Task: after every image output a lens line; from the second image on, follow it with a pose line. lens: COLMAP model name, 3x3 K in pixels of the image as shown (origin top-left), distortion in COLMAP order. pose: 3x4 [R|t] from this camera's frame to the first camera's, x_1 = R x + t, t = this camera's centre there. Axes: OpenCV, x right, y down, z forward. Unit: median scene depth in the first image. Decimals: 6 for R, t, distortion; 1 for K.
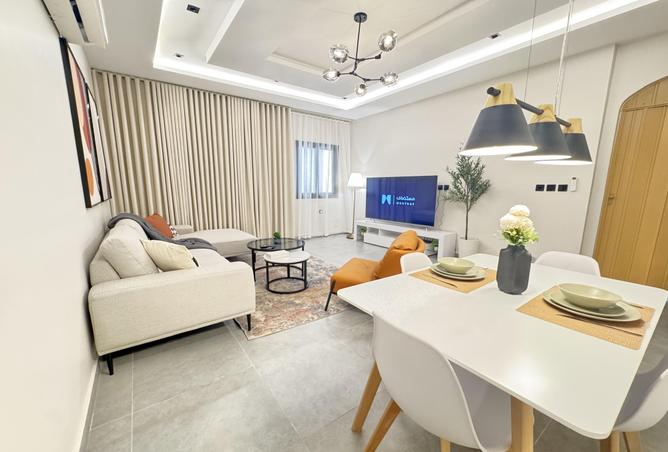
lens RADIAL K [[271.7, 0, 333.2], [0, 271.7, 235.0], [0, 0, 1]] dist [0.000130, -0.000029]
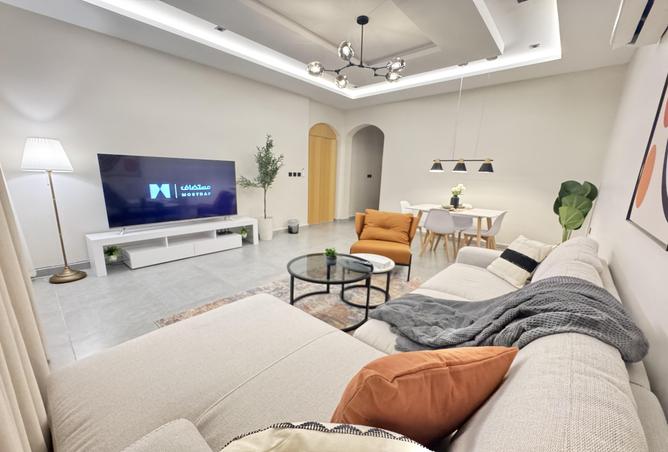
lens RADIAL K [[271.7, 0, 333.2], [0, 271.7, 235.0], [0, 0, 1]] dist [0.000130, -0.000029]
pose [[-0.224548, -0.230237, 0.946873, -0.570613], [0.140984, 0.953788, 0.265352, -0.150351], [-0.964210, 0.193078, -0.181711, 0.759397]]
